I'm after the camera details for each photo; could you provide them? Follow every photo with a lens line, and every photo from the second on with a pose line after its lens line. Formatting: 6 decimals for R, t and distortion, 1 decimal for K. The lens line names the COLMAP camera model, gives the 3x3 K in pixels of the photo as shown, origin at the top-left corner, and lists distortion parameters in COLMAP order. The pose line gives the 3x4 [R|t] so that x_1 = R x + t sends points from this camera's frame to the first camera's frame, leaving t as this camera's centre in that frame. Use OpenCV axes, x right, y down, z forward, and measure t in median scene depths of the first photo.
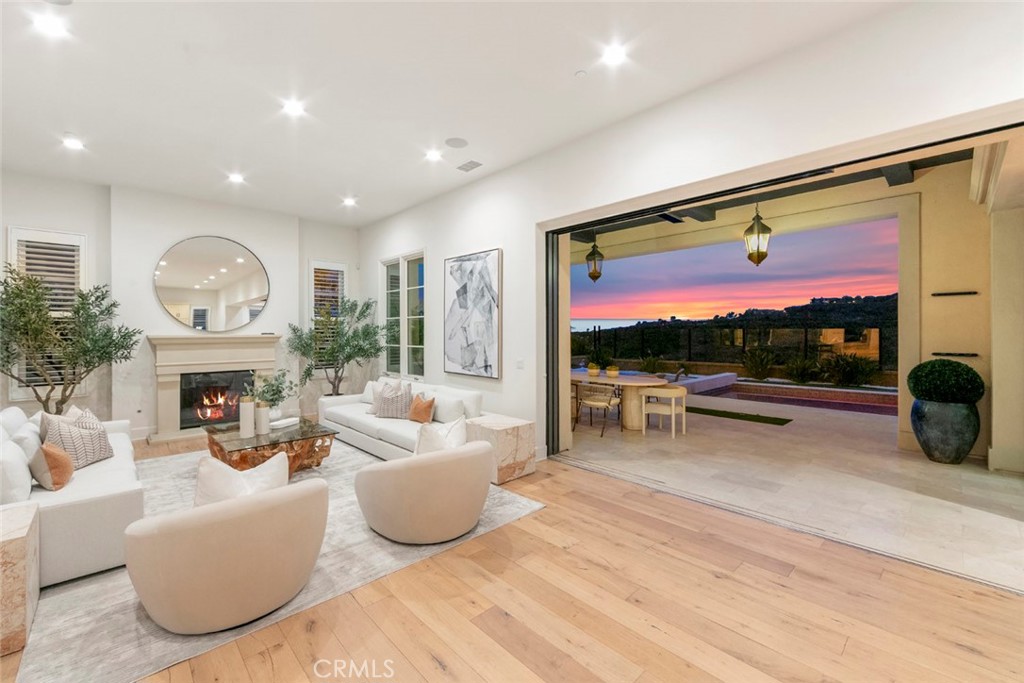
lens RADIAL K [[419.7, 0, 511.8], [0, 419.7, 335.1], [0, 0, 1]] dist [-0.001592, -0.000168]
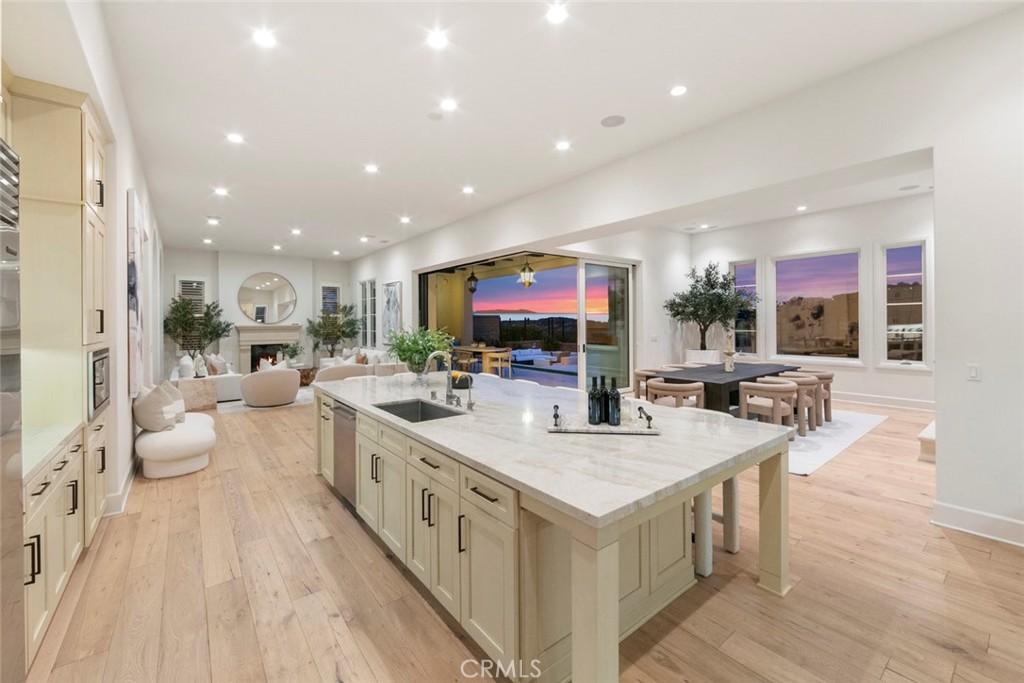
lens RADIAL K [[412.2, 0, 512.6], [0, 412.2, 324.5], [0, 0, 1]] dist [-0.000509, -0.000019]
pose [[0.995923, -0.004575, -0.090097, 0.701878], [0.004444, 0.999989, -0.001655, 0.006460], [0.090103, 0.001248, 0.995932, -0.944113]]
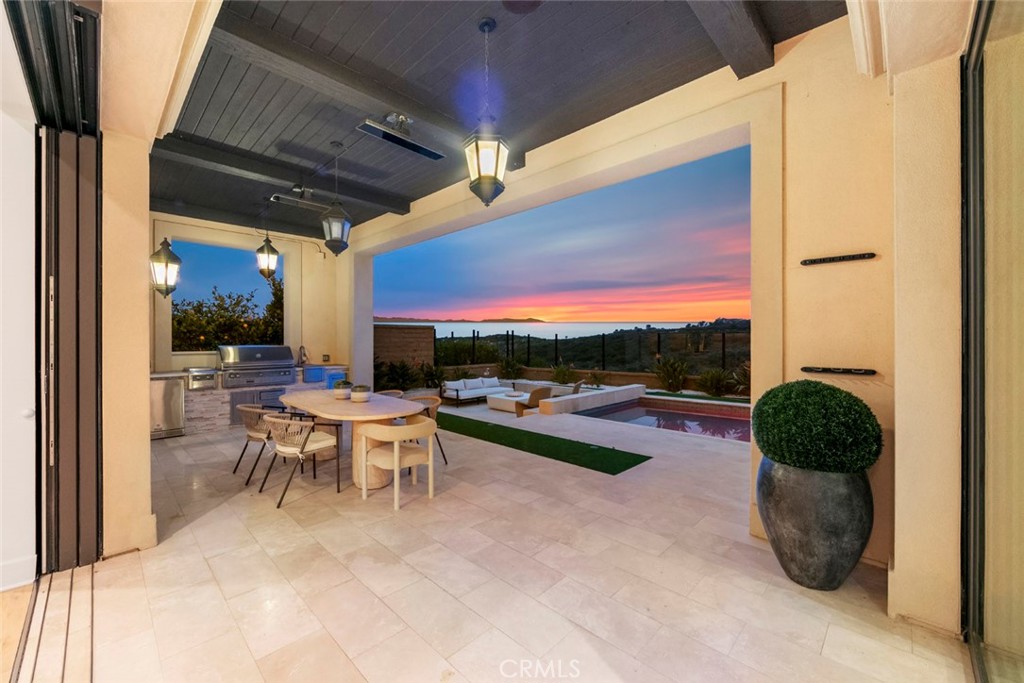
lens RADIAL K [[401.1, 0, 512.0], [0, 401.1, 341.5], [0, 0, 1]] dist [-0.000406, -0.000097]
pose [[0.999253, 0.002520, 0.038568, 0.608170], [-0.002466, 0.999996, -0.001441, 0.009954], [-0.038572, 0.001345, 0.999255, 0.490891]]
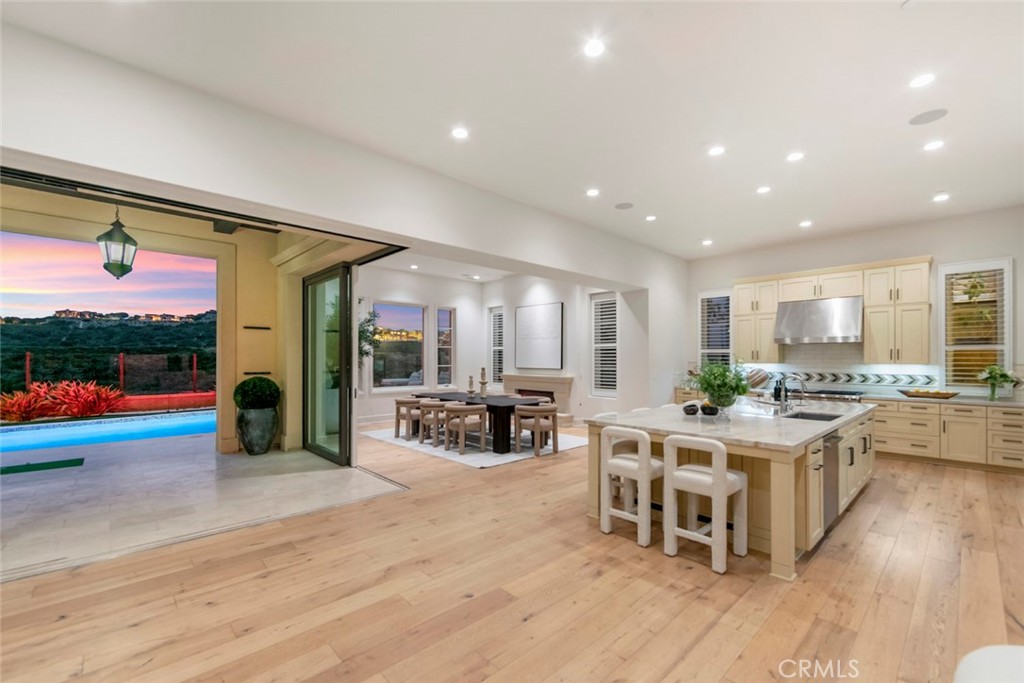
lens RADIAL K [[430.8, 0, 511.0], [0, 430.8, 356.5], [0, 0, 1]] dist [-0.001241, -0.000086]
pose [[0.008156, 0.009130, 0.999925, -0.310333], [0.005787, 0.999941, -0.009177, 0.010426], [-0.999950, 0.005861, 0.008102, 0.175538]]
